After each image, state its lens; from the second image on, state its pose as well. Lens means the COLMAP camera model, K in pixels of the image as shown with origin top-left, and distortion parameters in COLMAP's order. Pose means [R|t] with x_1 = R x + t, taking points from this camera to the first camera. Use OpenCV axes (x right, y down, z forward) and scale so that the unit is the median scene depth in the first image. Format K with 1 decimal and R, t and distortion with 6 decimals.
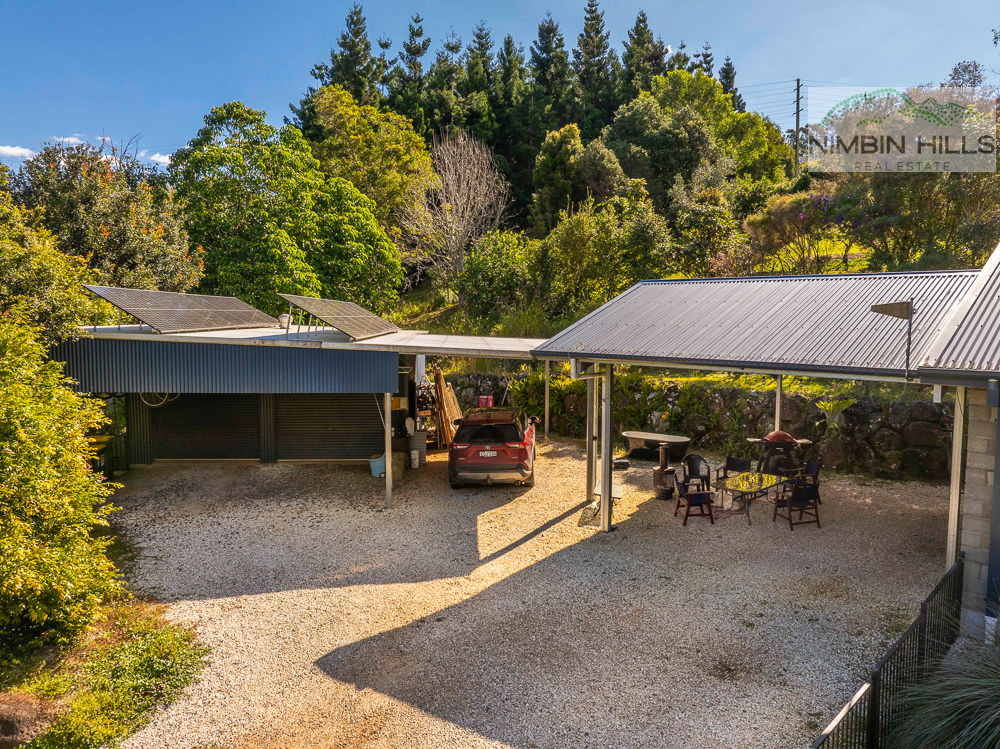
lens RADIAL K [[703.3, 0, 502.7], [0, 703.3, 373.0], [0, 0, 1]] dist [-0.050309, 0.018609]
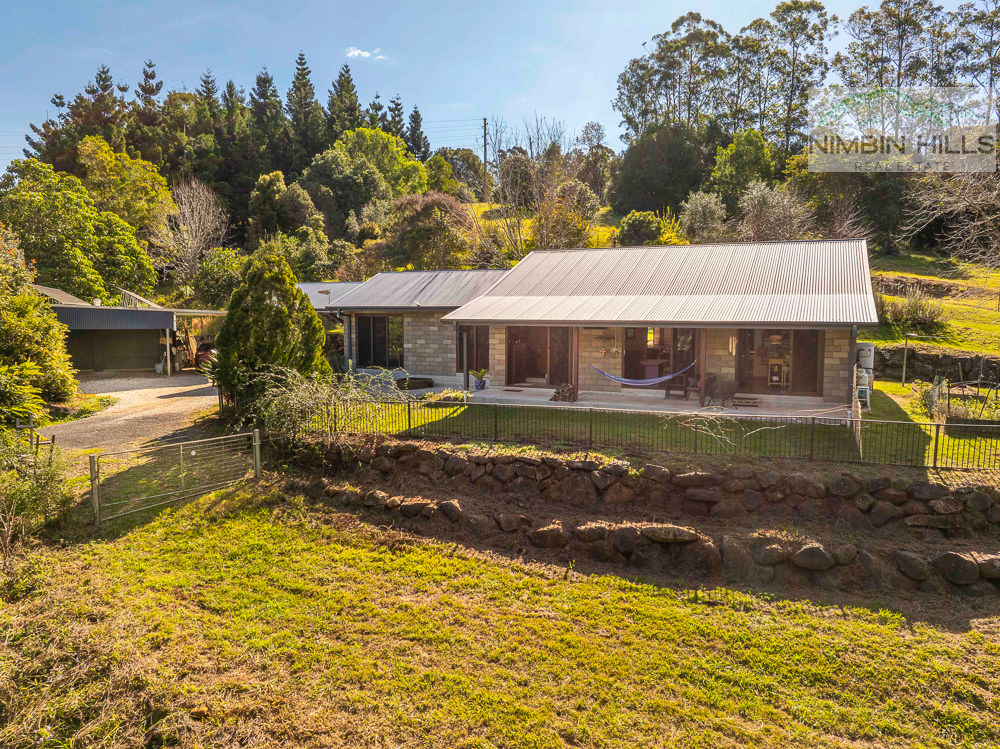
lens RADIAL K [[703.3, 0, 510.6], [0, 703.3, 366.0], [0, 0, 1]] dist [-0.050309, 0.018609]
pose [[0.932164, -0.028626, 0.360902, 0.019543], [0.031382, 0.999506, -0.001777, 0.059635], [-0.360673, 0.012983, 0.932602, -0.497946]]
